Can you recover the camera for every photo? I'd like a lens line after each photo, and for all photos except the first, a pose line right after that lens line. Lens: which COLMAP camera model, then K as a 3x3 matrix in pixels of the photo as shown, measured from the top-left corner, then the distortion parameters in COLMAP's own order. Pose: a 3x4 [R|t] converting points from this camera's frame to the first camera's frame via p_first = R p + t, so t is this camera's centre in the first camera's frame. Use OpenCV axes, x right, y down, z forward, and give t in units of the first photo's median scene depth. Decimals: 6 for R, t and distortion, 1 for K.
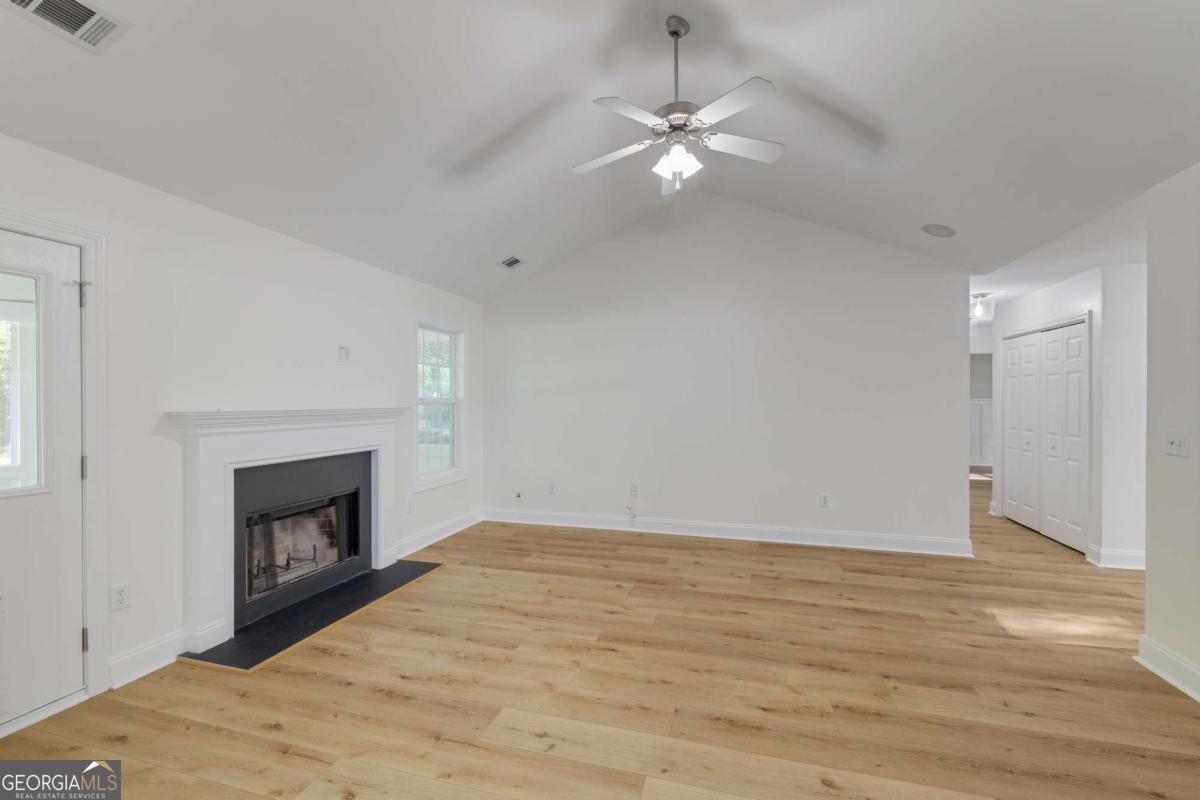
lens RADIAL K [[501.3, 0, 601.6], [0, 501.3, 401.6], [0, 0, 1]] dist [0.000402, 0.000072]
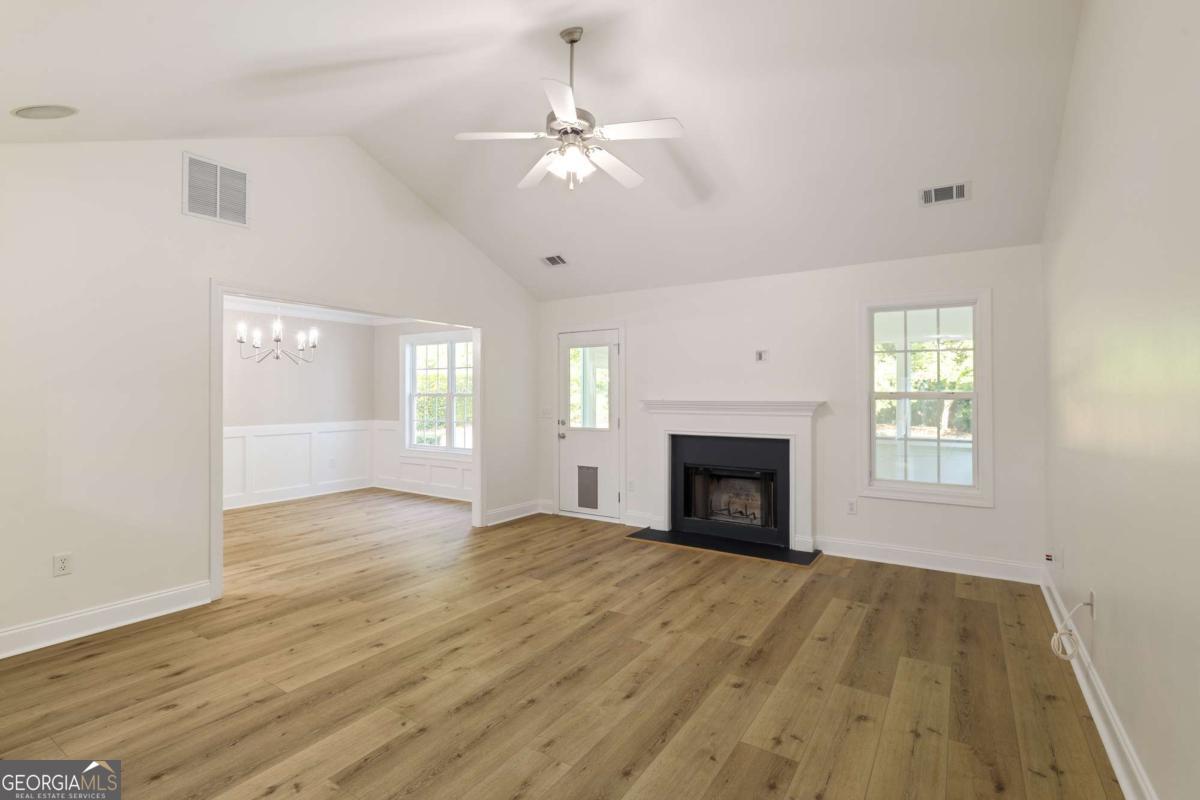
lens RADIAL K [[555.6, 0, 600.0], [0, 555.6, 400.0], [0, 0, 1]] dist [-0.006088, -0.000128]
pose [[-0.290204, 0.009846, -0.956914, 1.051555], [-0.003346, 0.999931, 0.011304, -0.004061], [0.956959, 0.006482, -0.290151, 1.200754]]
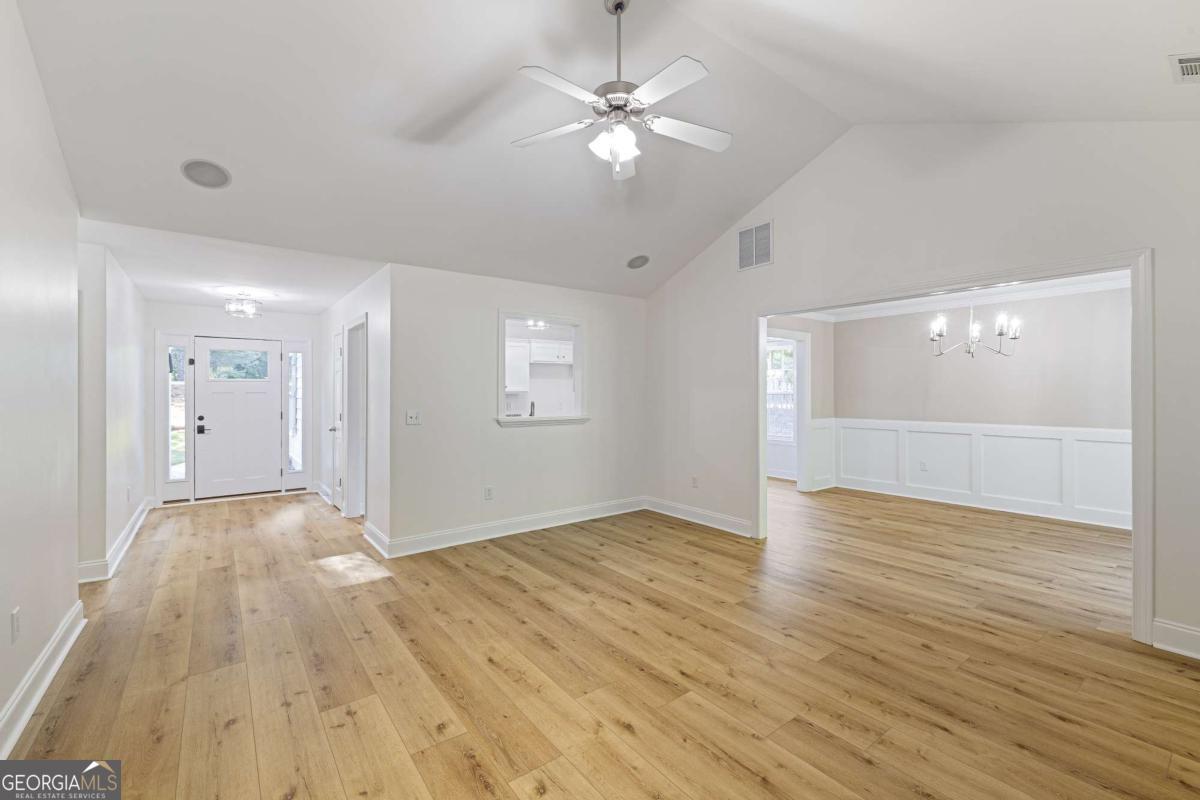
lens RADIAL K [[502.3, 0, 601.3], [0, 502.3, 392.5], [0, 0, 1]] dist [0.000091, 0.000227]
pose [[-0.806791, 0.003089, 0.590829, -0.335329], [0.005254, 0.999984, 0.001947, -0.004157], [-0.590813, 0.004675, -0.806795, 1.557688]]
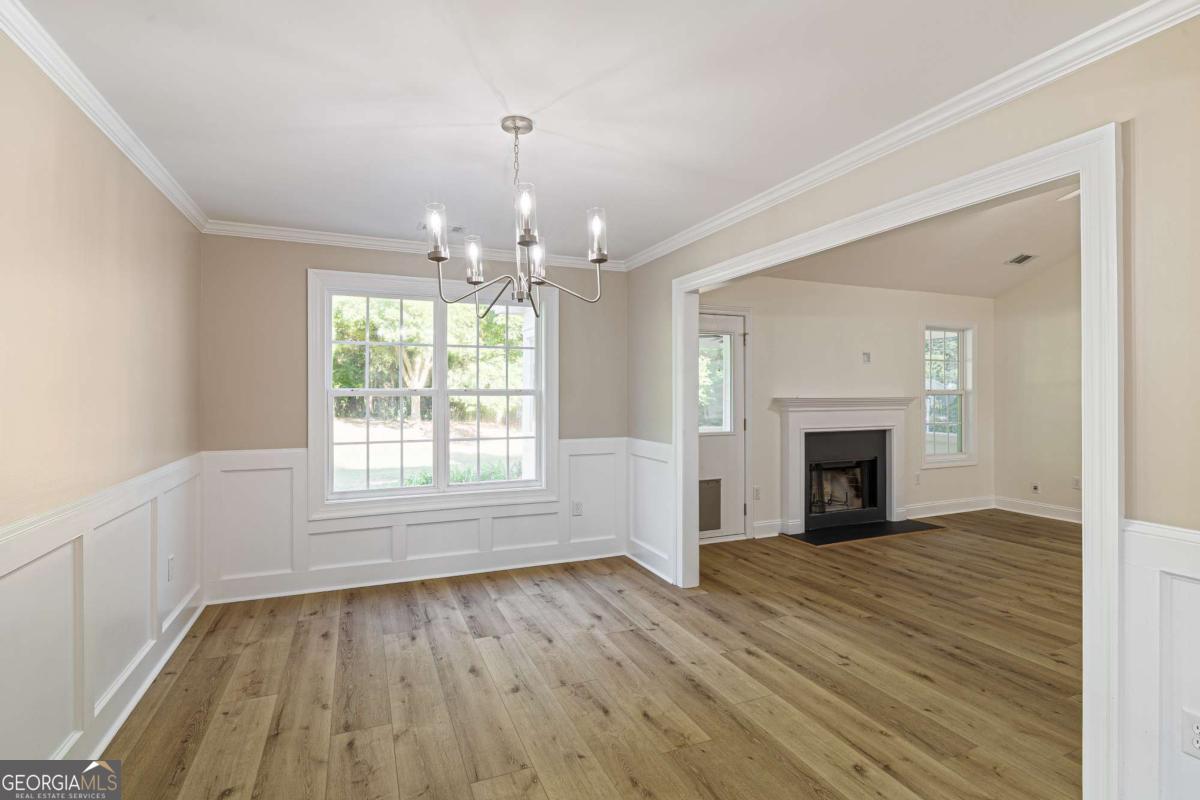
lens RADIAL K [[579.9, 0, 607.8], [0, 579.9, 389.5], [0, 0, 1]] dist [0.001388, 0.000264]
pose [[0.646429, -0.003582, -0.762966, 0.290057], [-0.002308, 0.999975, -0.006650, 0.004748], [0.762971, 0.006060, 0.646405, -0.682034]]
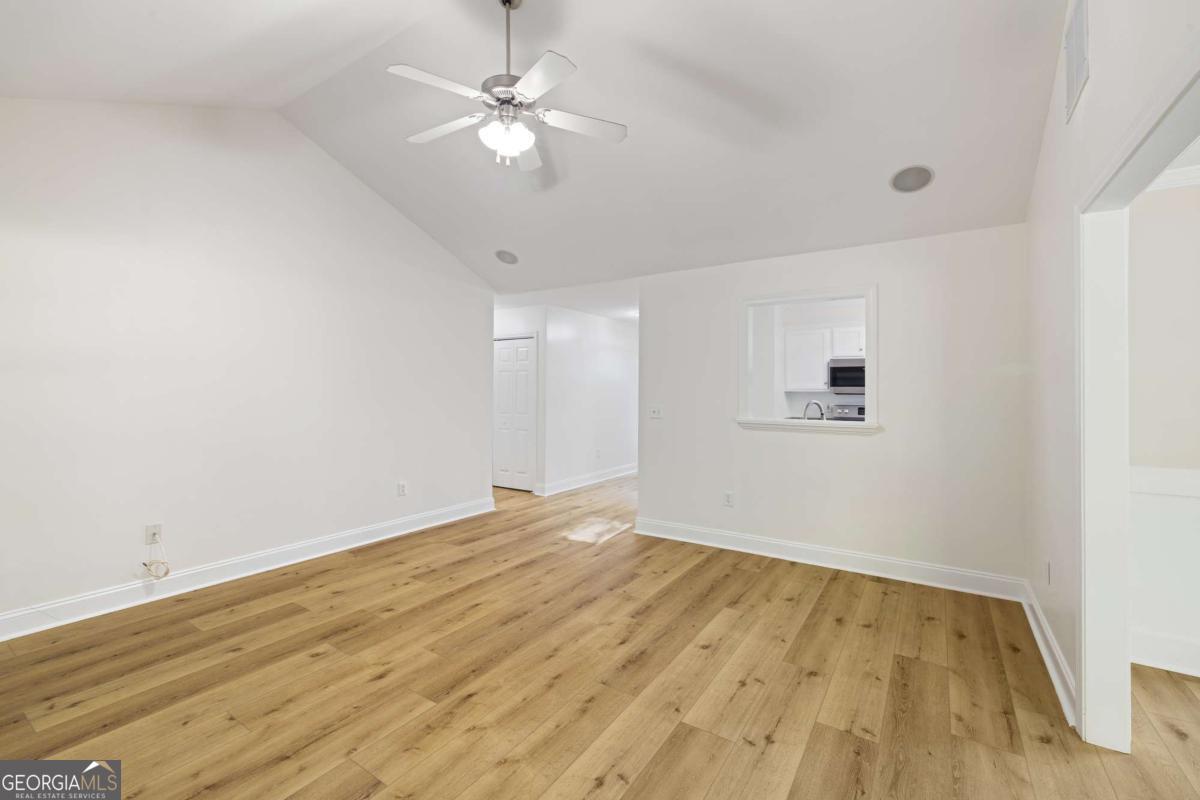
lens RADIAL K [[509.9, 0, 600.5], [0, 509.9, 377.7], [0, 0, 1]] dist [0.000298, 0.000160]
pose [[0.291696, 0.024765, 0.956190, -0.621172], [-0.001411, 0.999675, -0.025461, 0.001258], [-0.956510, 0.006078, 0.291636, 0.479218]]
